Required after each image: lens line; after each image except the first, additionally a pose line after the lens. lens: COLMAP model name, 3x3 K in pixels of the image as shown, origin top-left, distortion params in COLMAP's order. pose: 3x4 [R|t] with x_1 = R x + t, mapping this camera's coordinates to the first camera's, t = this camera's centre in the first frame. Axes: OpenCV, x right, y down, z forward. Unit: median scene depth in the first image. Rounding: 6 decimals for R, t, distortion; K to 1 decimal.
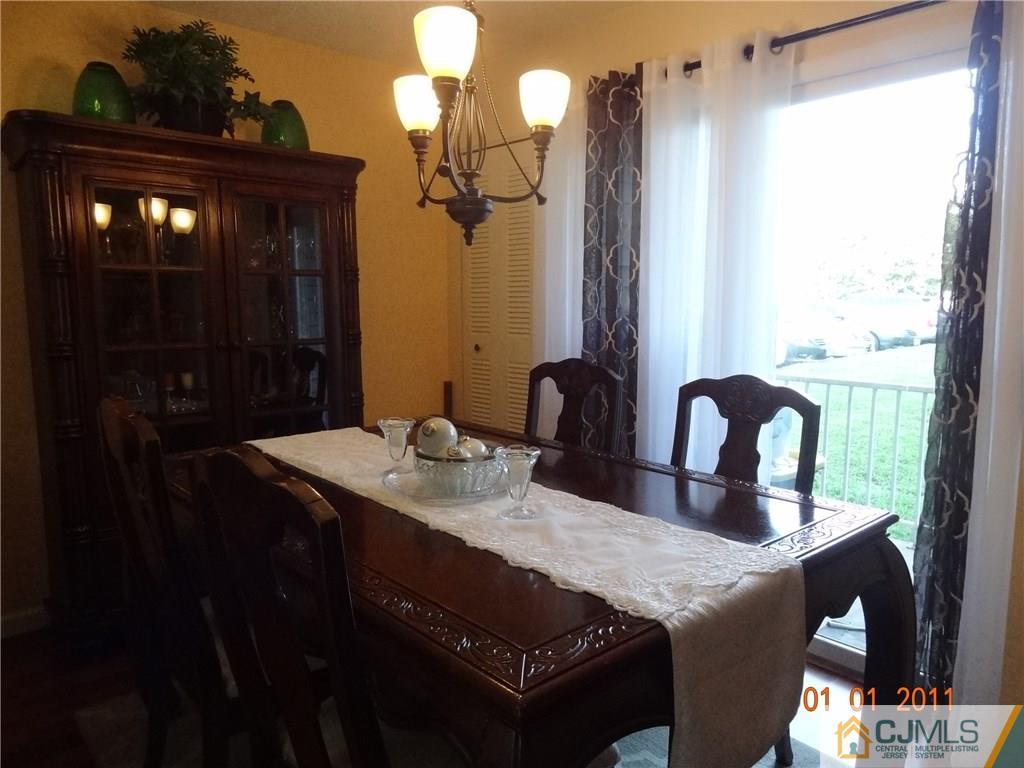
lens RADIAL K [[720.0, 0, 512.9], [0, 720.0, 386.0], [0, 0, 1]] dist [0.003392, 0.001872]
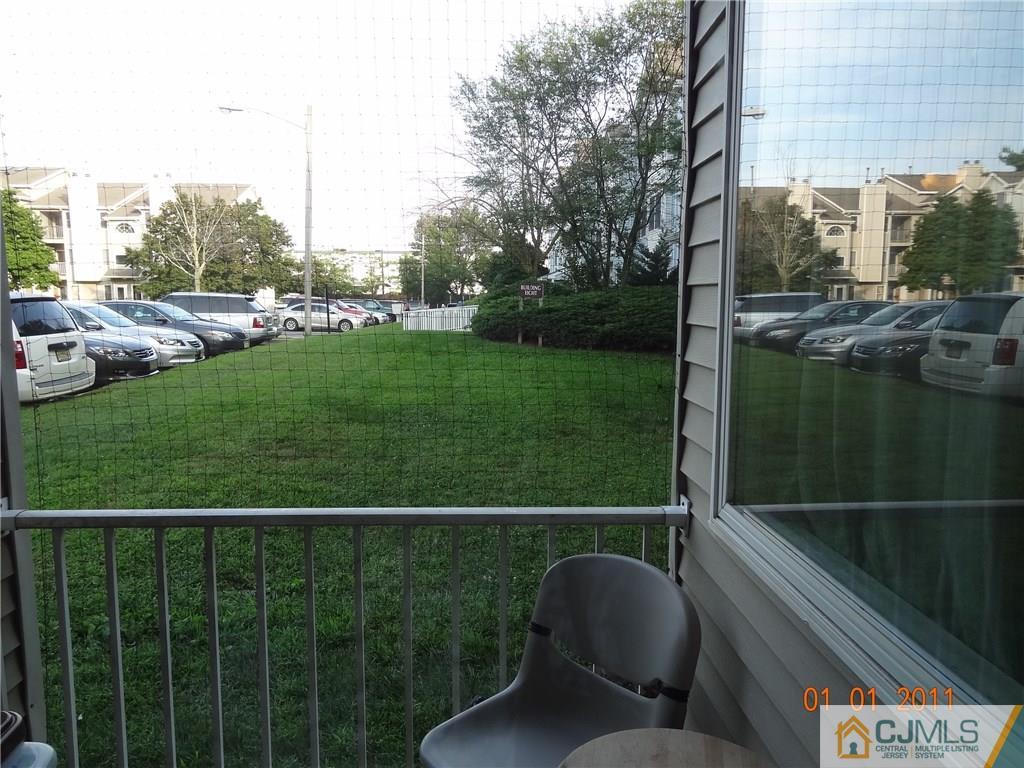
lens RADIAL K [[720.0, 0, 511.0], [0, 720.0, 382.8], [0, 0, 1]] dist [0.003392, 0.001872]
pose [[0.640559, -0.093159, 0.762237, 0.062391], [0.092069, 0.994771, 0.044207, -0.022086], [-0.762370, 0.041861, 0.645786, 0.136587]]
